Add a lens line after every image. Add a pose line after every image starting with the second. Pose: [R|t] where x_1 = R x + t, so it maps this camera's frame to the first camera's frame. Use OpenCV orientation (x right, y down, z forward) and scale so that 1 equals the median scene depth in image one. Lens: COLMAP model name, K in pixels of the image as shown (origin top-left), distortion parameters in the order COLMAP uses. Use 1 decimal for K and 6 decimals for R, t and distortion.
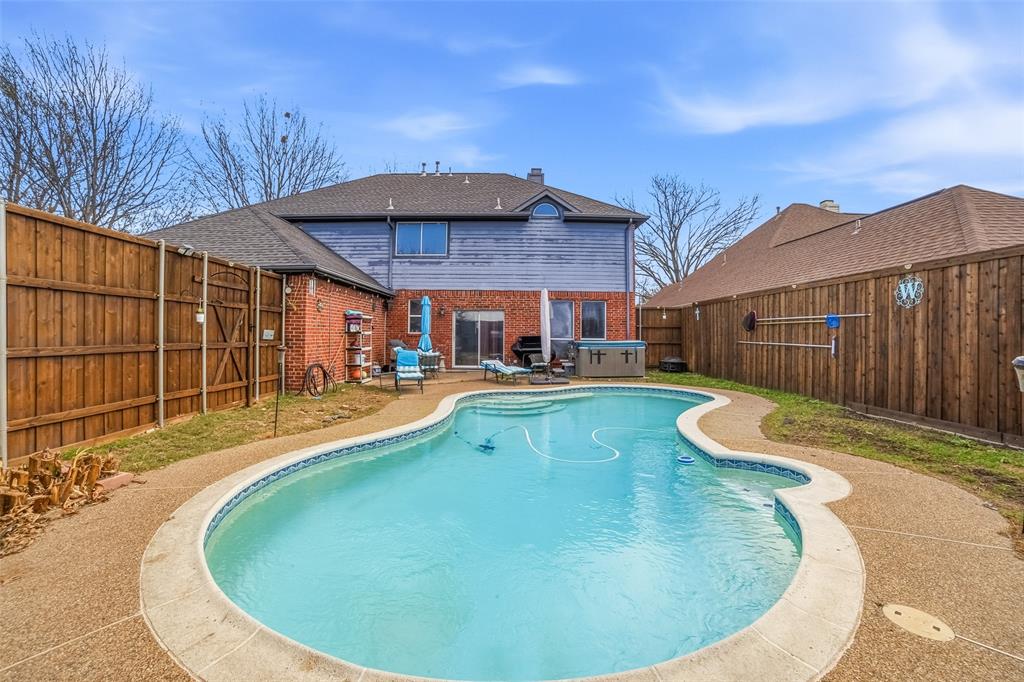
lens RADIAL K [[426.7, 0, 509.2], [0, 426.7, 326.4], [0, 0, 1]] dist [-0.127767, 0.036070]
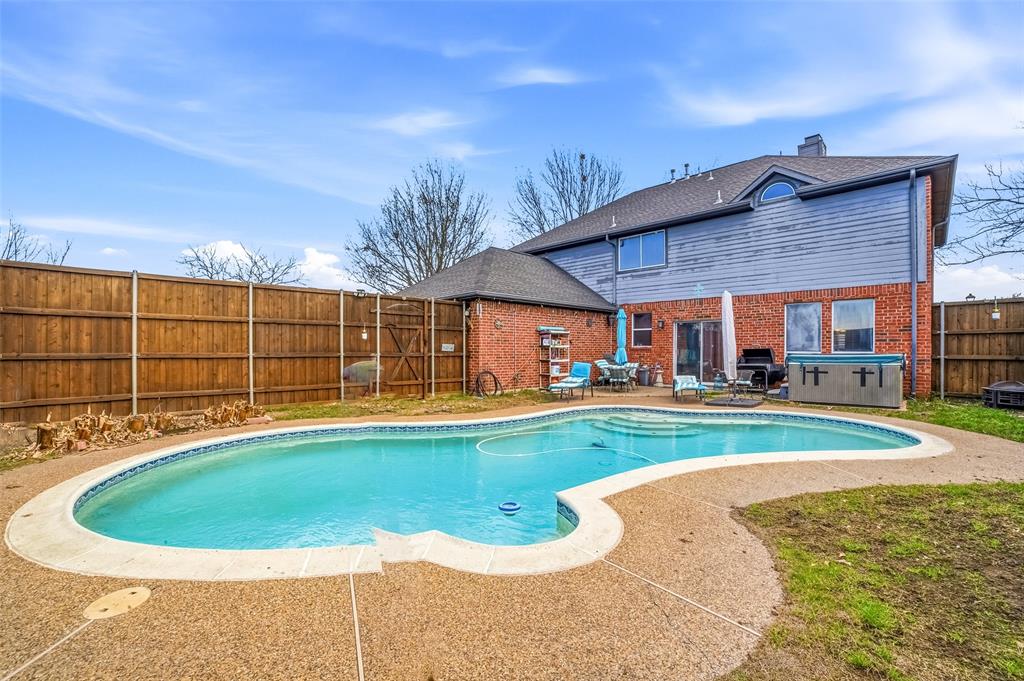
lens RADIAL K [[421.1, 0, 511.8], [0, 421.1, 342.5], [0, 0, 1]] dist [-0.105917, 0.033764]
pose [[0.682085, -0.016377, -0.731090, 0.358385], [0.015385, 0.999849, -0.008043, 0.011534], [0.731111, -0.005762, 0.682234, 0.140572]]
